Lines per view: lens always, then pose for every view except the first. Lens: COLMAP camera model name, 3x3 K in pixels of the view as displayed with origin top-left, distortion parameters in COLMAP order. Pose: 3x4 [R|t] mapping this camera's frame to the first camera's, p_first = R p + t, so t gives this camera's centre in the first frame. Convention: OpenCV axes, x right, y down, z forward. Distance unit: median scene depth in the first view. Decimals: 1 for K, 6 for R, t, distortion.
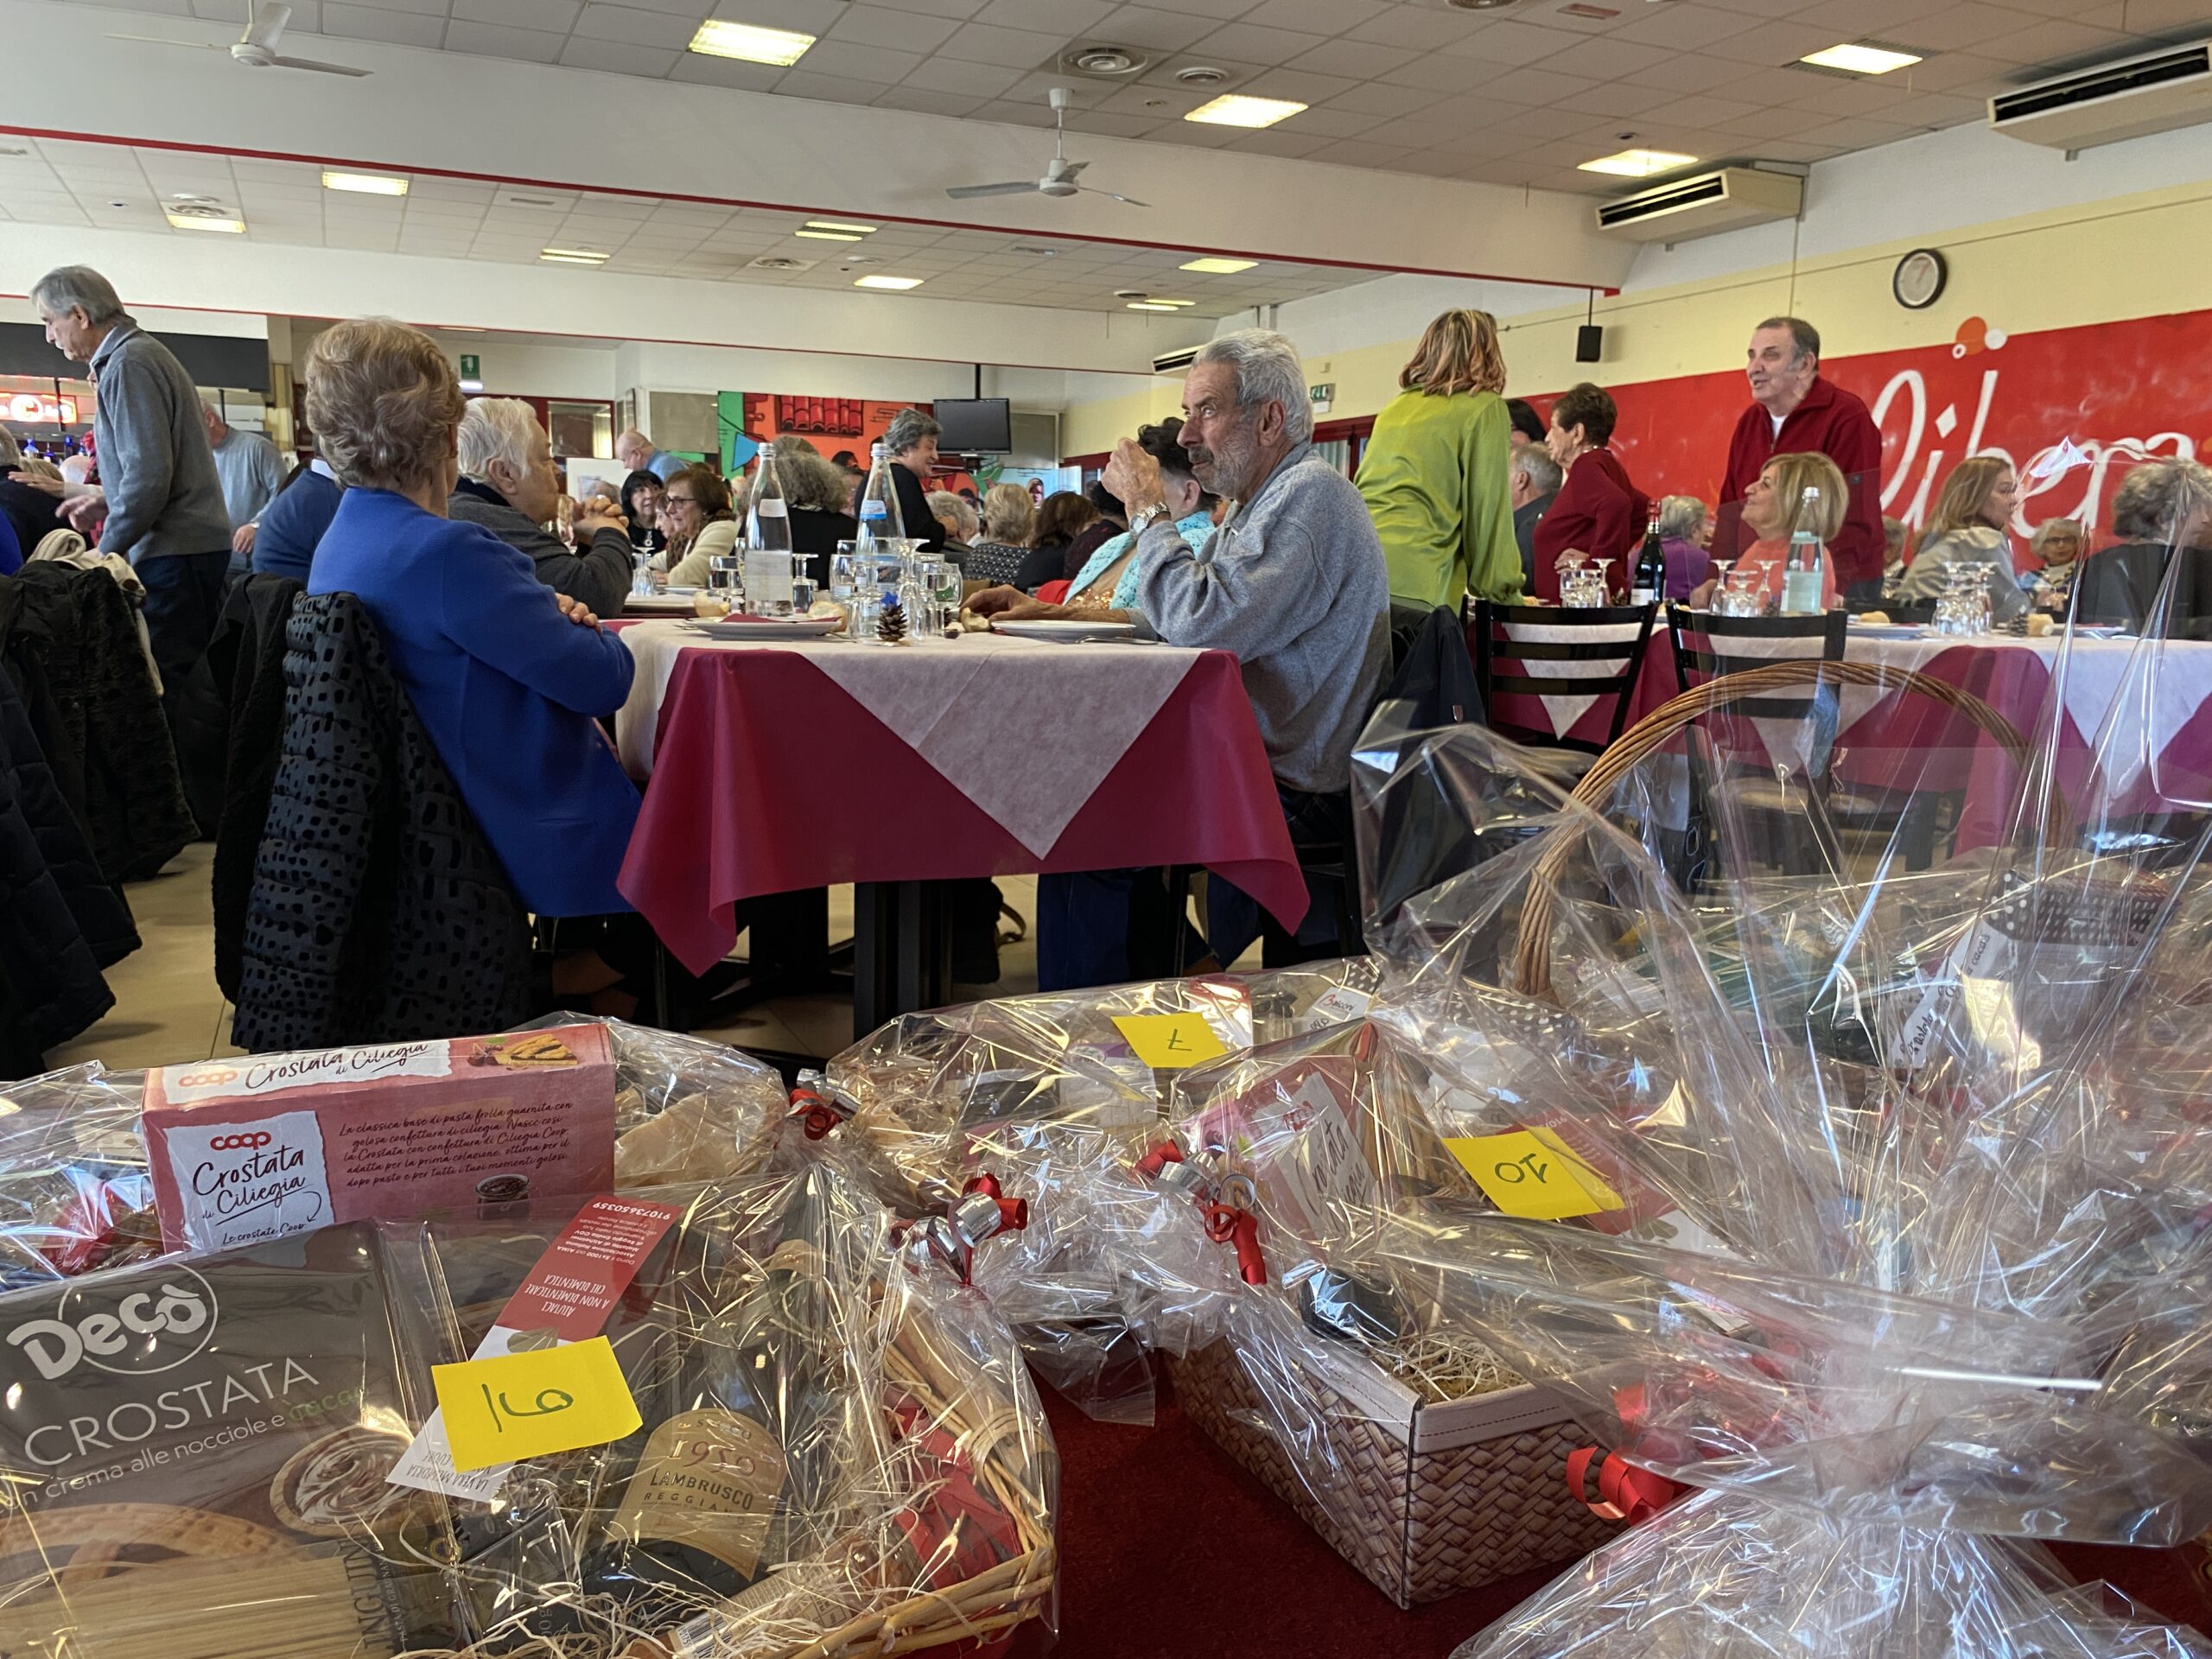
lens RADIAL K [[1677.1, 0, 1091.8], [0, 1677.1, 840.6], [0, 0, 1]] dist [0.029118, -0.041839]
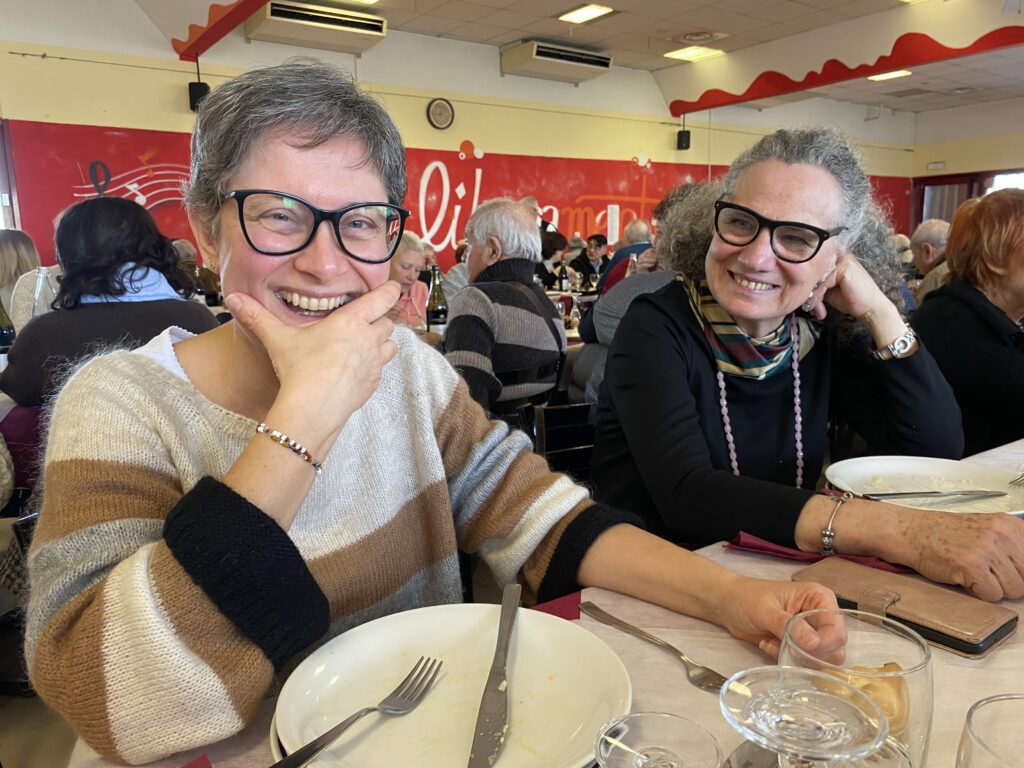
lens RADIAL K [[776.4, 0, 505.1], [0, 776.4, 392.8], [0, 0, 1]] dist [0.029118, -0.041839]
pose [[-0.195189, -0.197497, 0.960675, -0.447038], [0.170811, 0.957700, 0.231590, -0.226210], [-0.965777, 0.209297, -0.153198, 1.153032]]
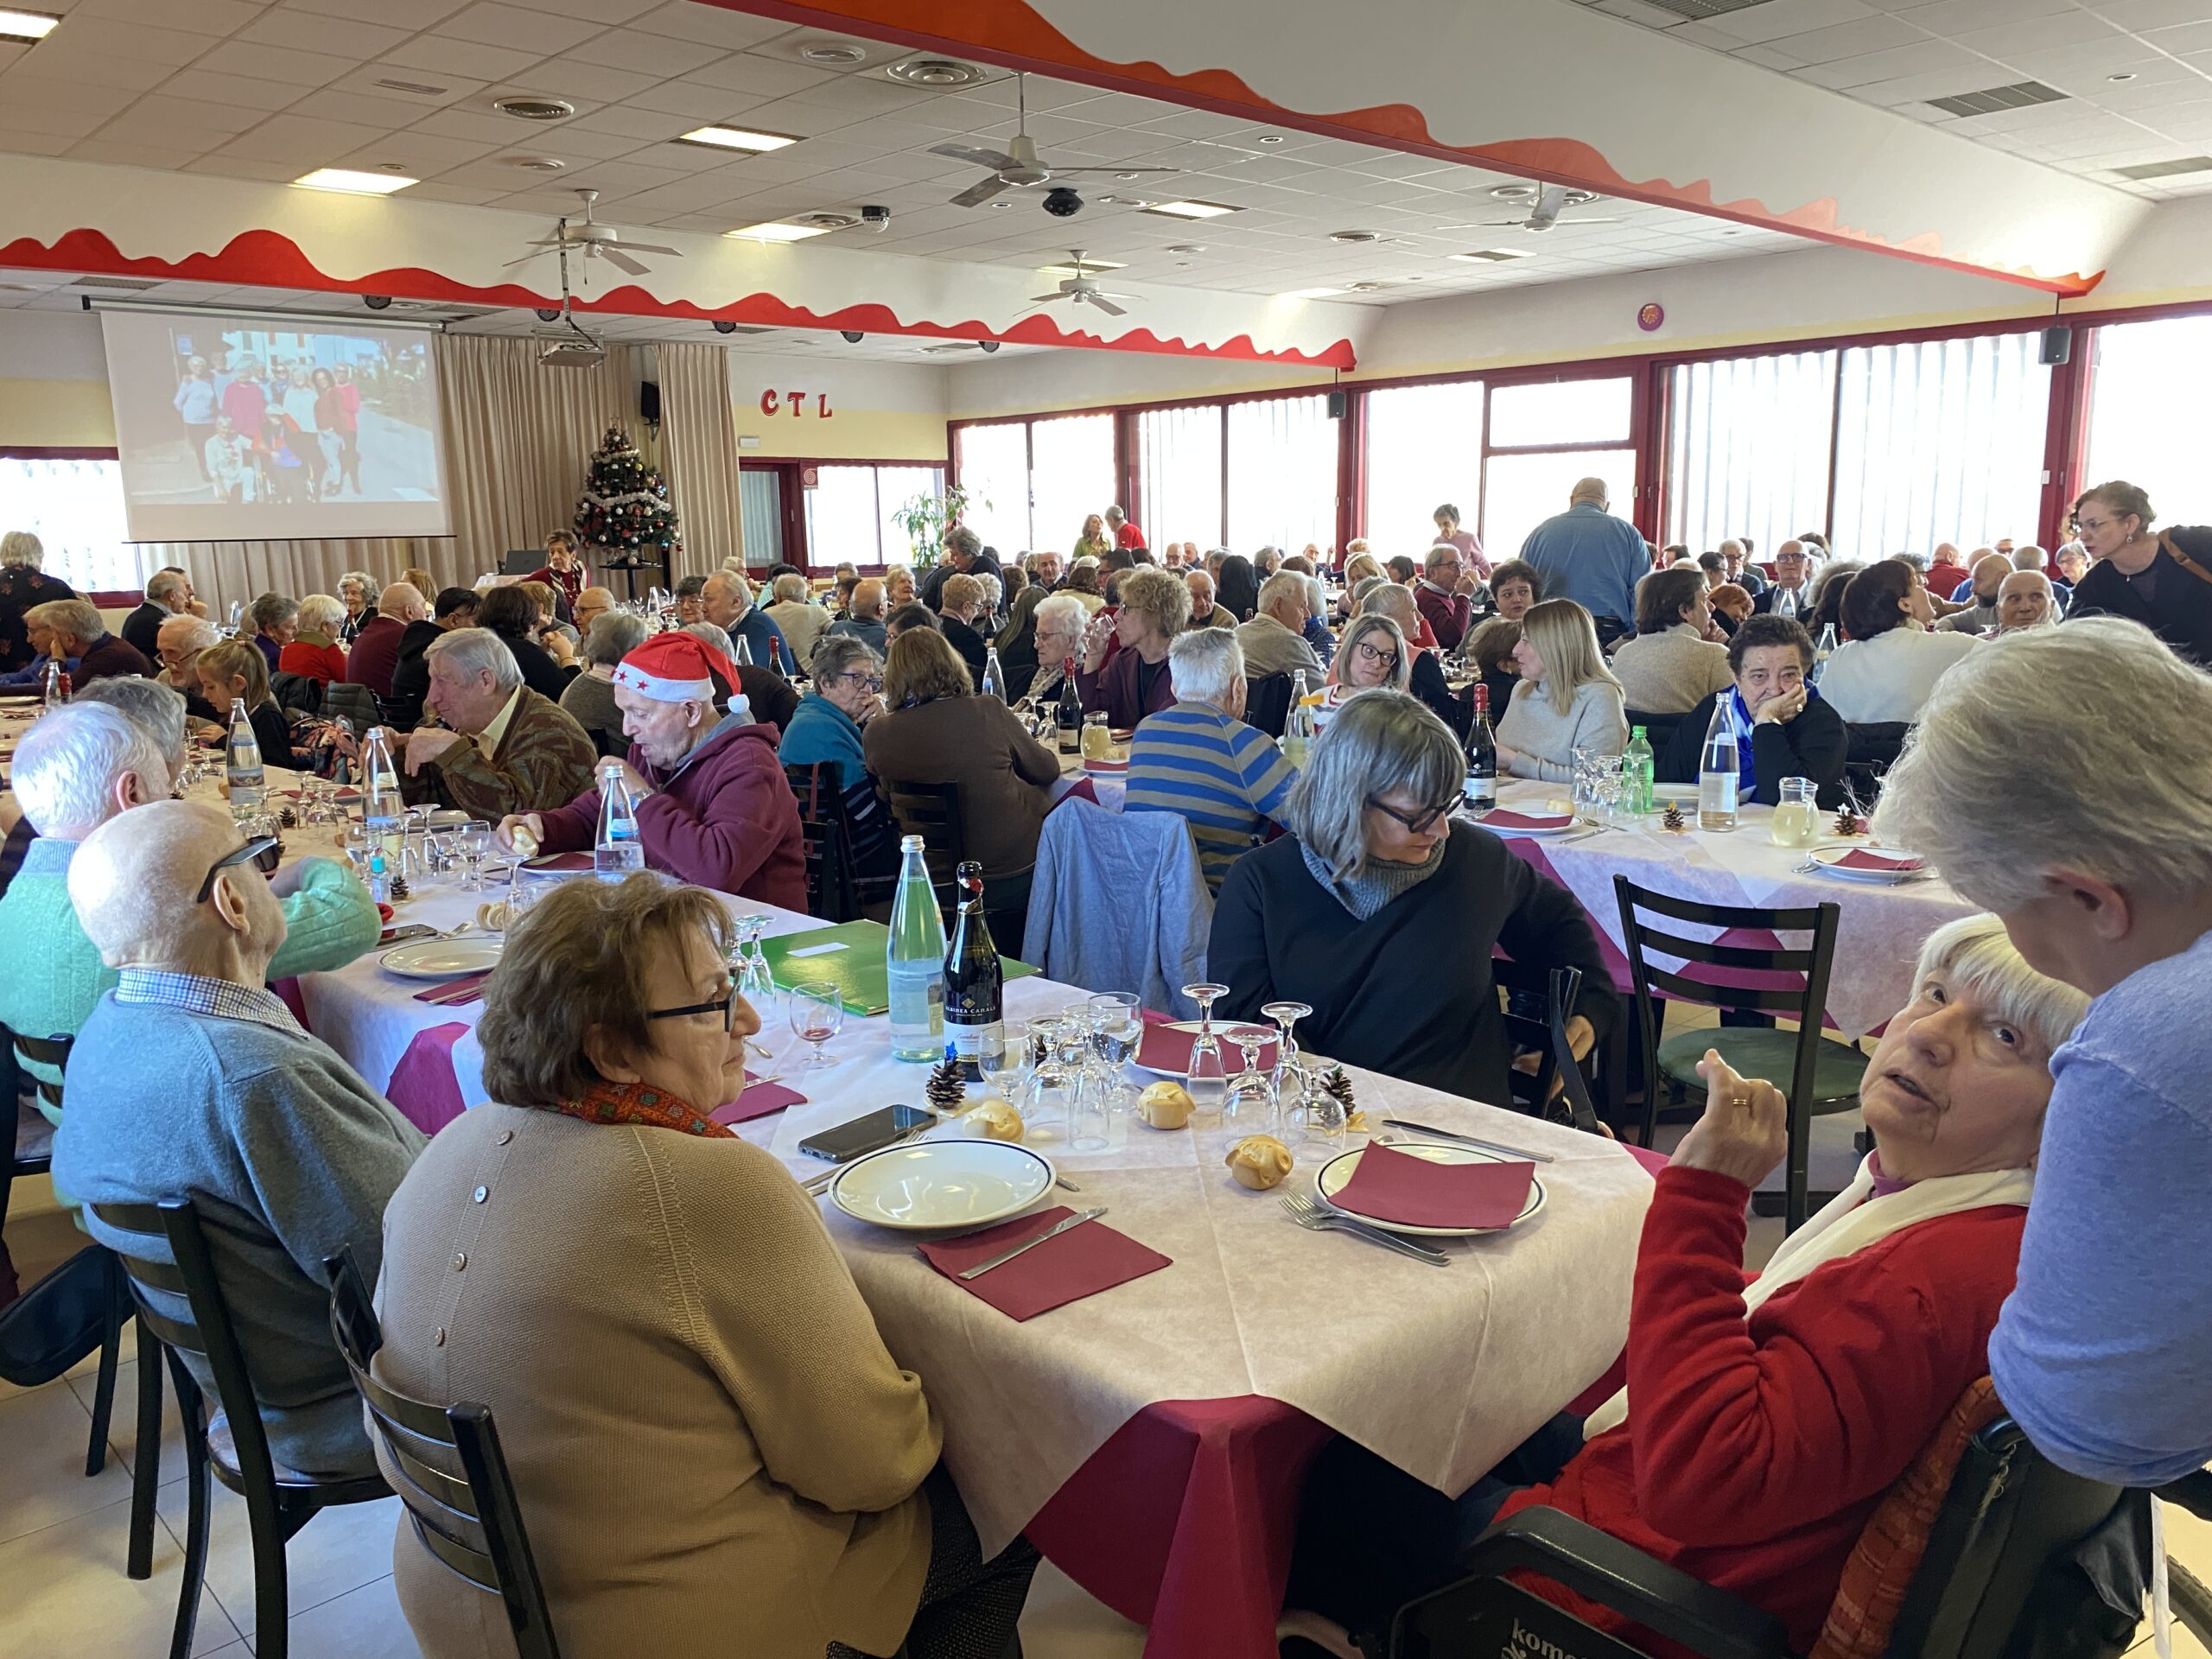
lens RADIAL K [[1677.1, 0, 1097.9], [0, 1677.1, 836.2], [0, 0, 1]] dist [0.029118, -0.041839]
pose [[-0.953479, 0.047304, -0.297724, 0.174433], [-0.052691, 0.946258, 0.319093, -0.331257], [0.296818, 0.319935, -0.899745, 1.711742]]
